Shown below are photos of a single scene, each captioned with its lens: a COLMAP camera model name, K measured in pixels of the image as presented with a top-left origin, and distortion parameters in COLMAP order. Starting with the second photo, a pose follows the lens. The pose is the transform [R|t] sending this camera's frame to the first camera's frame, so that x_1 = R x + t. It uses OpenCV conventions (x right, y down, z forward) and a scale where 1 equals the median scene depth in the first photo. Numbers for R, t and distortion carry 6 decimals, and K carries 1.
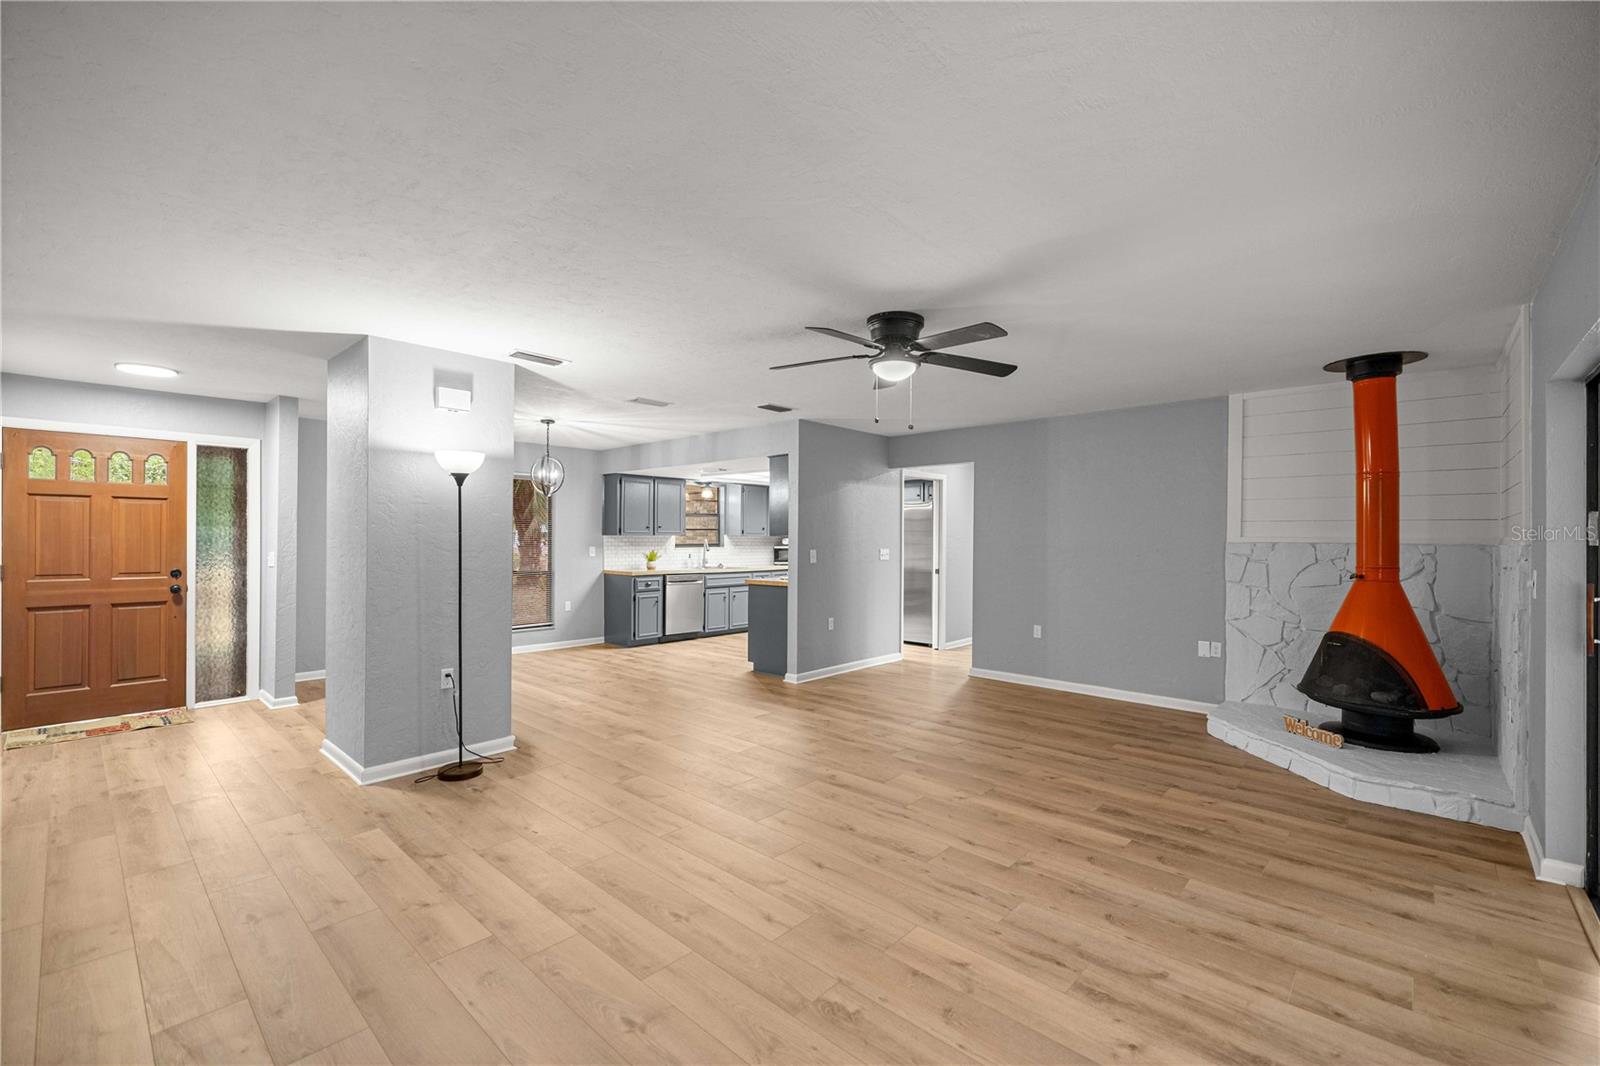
lens RADIAL K [[674.6, 0, 799.3], [0, 674.6, 538.5], [0, 0, 1]] dist [0.008861, -0.000010]
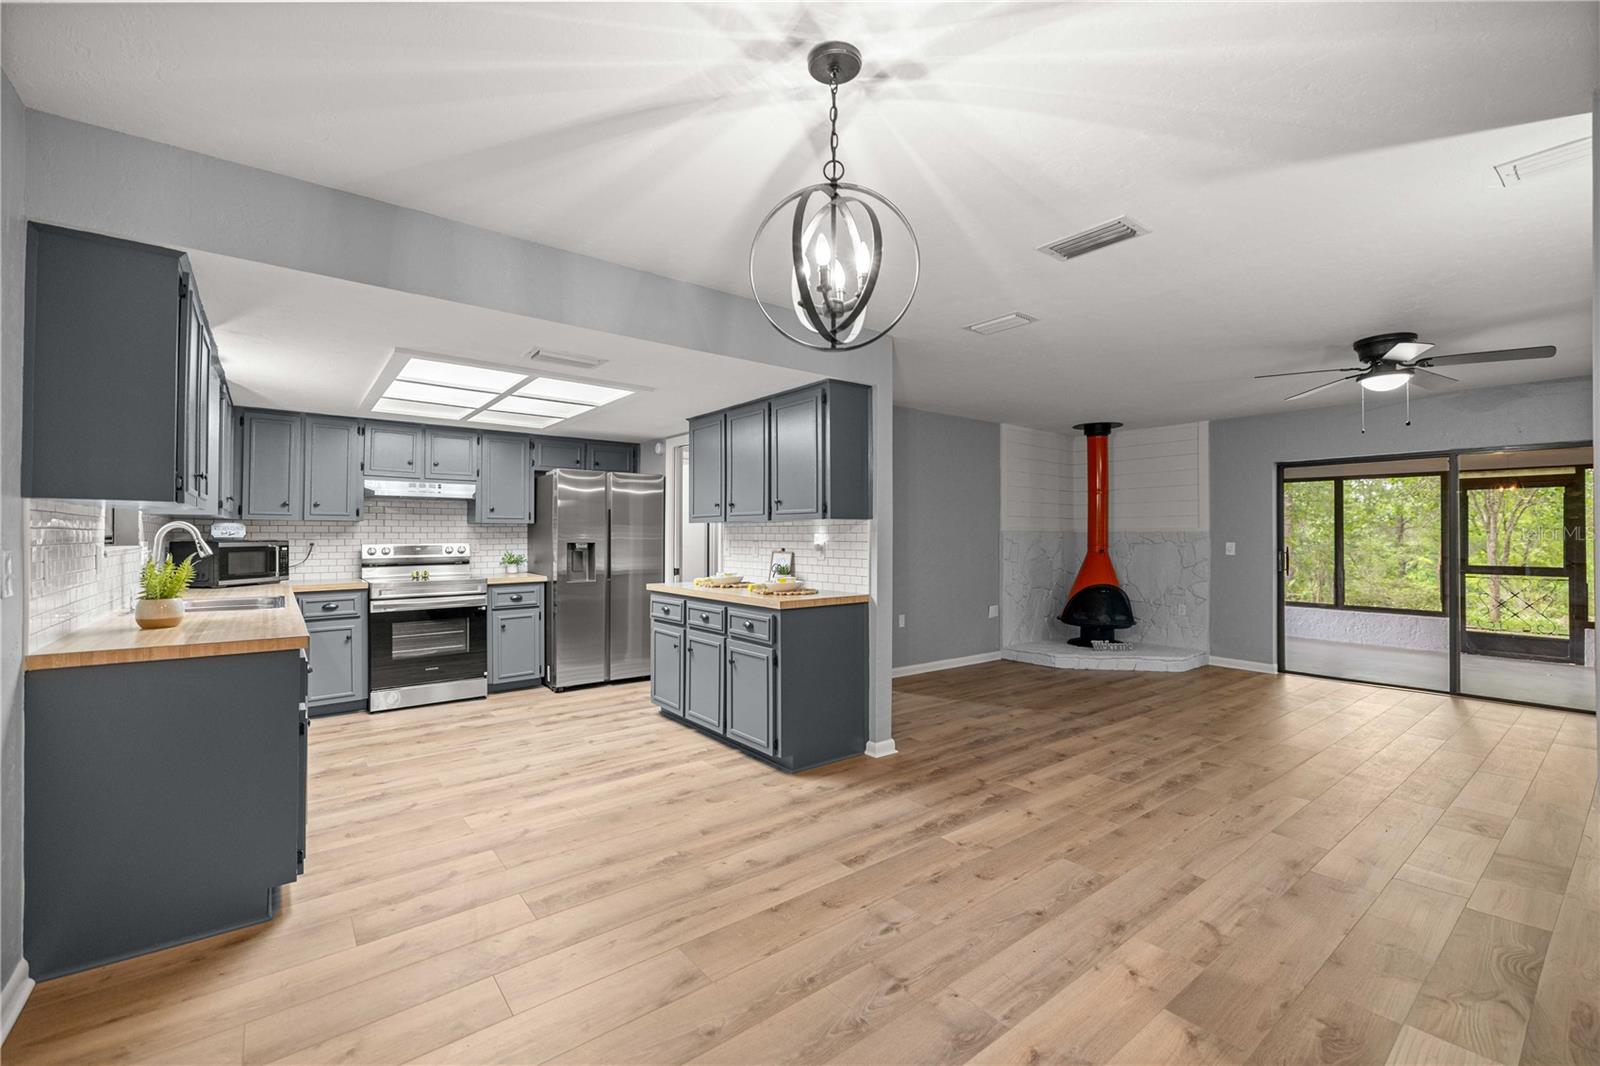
lens RADIAL K [[674.6, 0, 804.6], [0, 674.6, 524.4], [0, 0, 1]] dist [0.008861, -0.000010]
pose [[0.148120, 0.011960, 0.988897, -0.954786], [-0.004529, 0.999925, -0.011415, 0.012548], [-0.988959, -0.002788, 0.148163, 1.471935]]
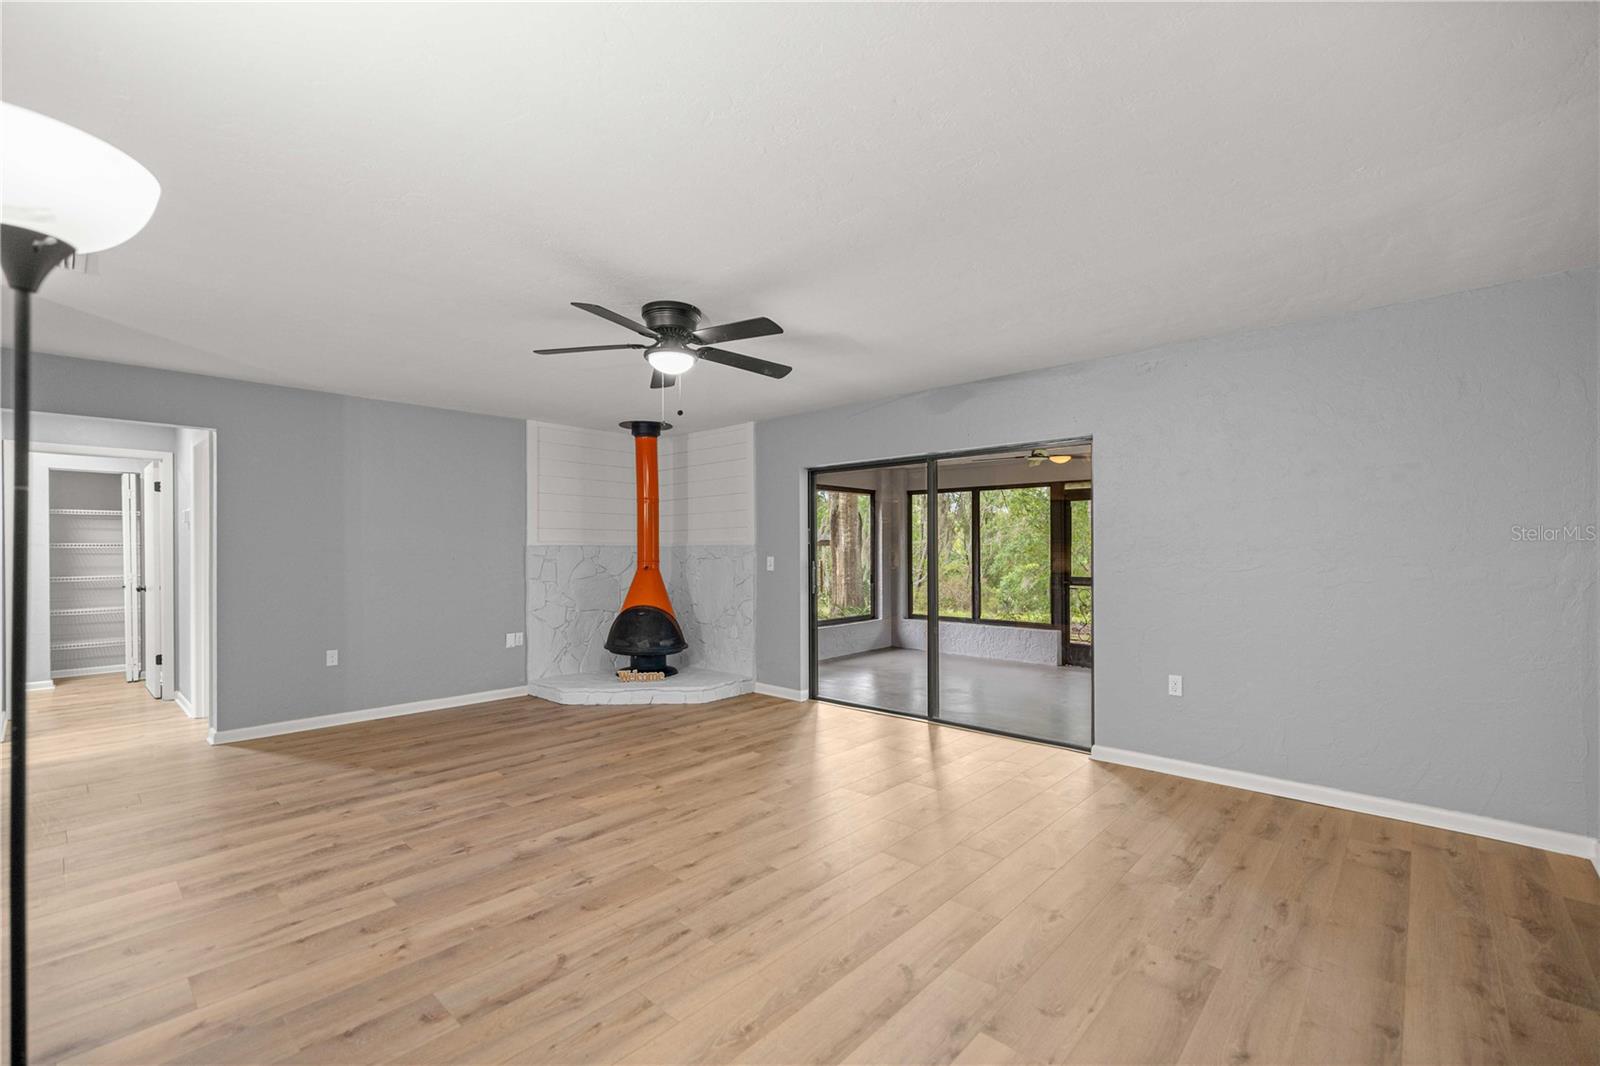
lens RADIAL K [[674.6, 0, 796.6], [0, 674.6, 556.7], [0, 0, 1]] dist [0.008861, -0.000010]
pose [[0.008789, -0.014070, 0.999862, -0.662351], [0.003868, 0.999894, 0.014036, 0.011926], [-0.999954, 0.003744, 0.008842, 0.646438]]
